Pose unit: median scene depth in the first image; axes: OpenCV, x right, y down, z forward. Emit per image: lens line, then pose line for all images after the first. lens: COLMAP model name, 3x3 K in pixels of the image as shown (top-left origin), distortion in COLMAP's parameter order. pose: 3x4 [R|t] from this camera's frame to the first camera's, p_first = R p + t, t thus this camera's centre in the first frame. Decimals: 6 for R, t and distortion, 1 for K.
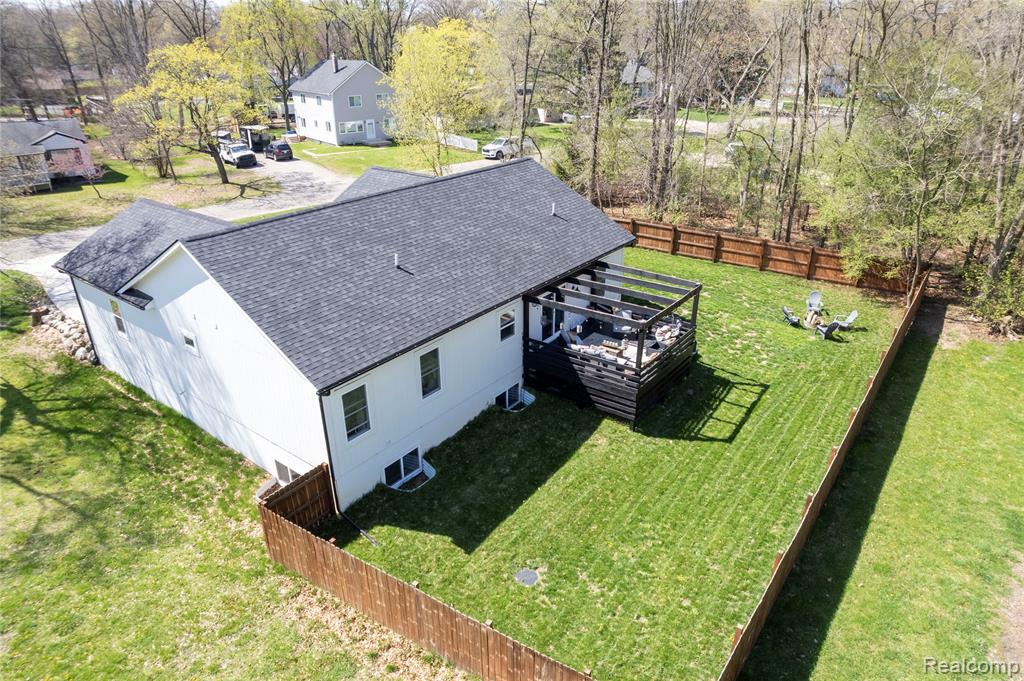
lens RADIAL K [[646.8, 0, 512.0], [0, 646.8, 340.5], [0, 0, 1]] dist [-0.007441, -0.001327]
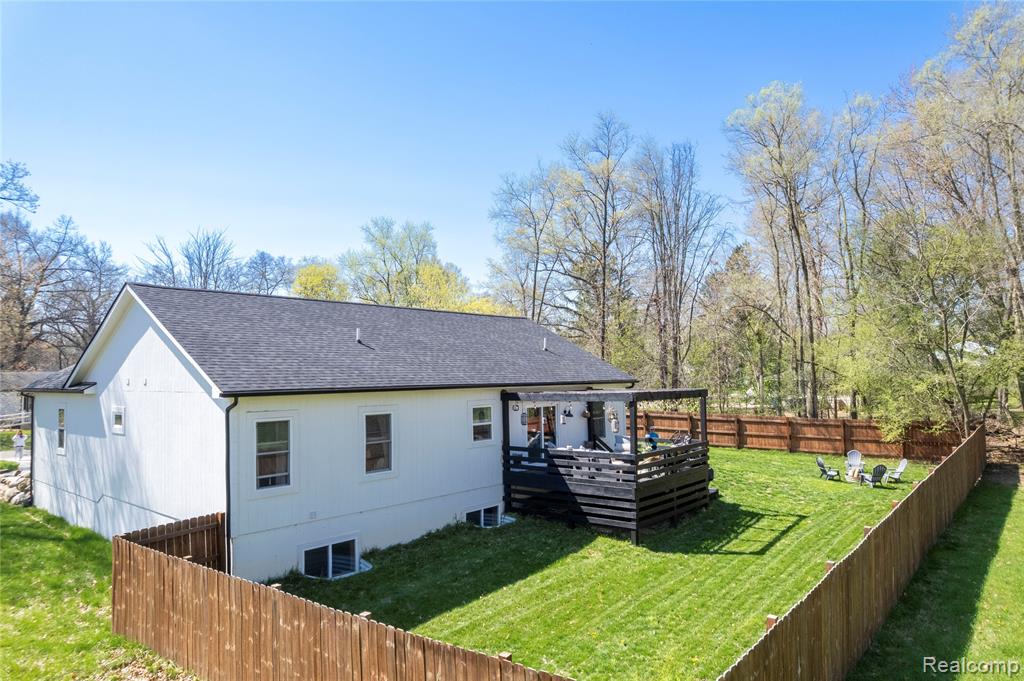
lens RADIAL K [[646.7, 0, 512.0], [0, 646.7, 340.5], [0, 0, 1]] dist [-0.034366, 0.046702]
pose [[0.998039, -0.017782, -0.060011, 0.089391], [-0.012140, 0.885589, -0.464312, 0.287535], [0.061401, 0.464130, 0.883636, 0.187535]]
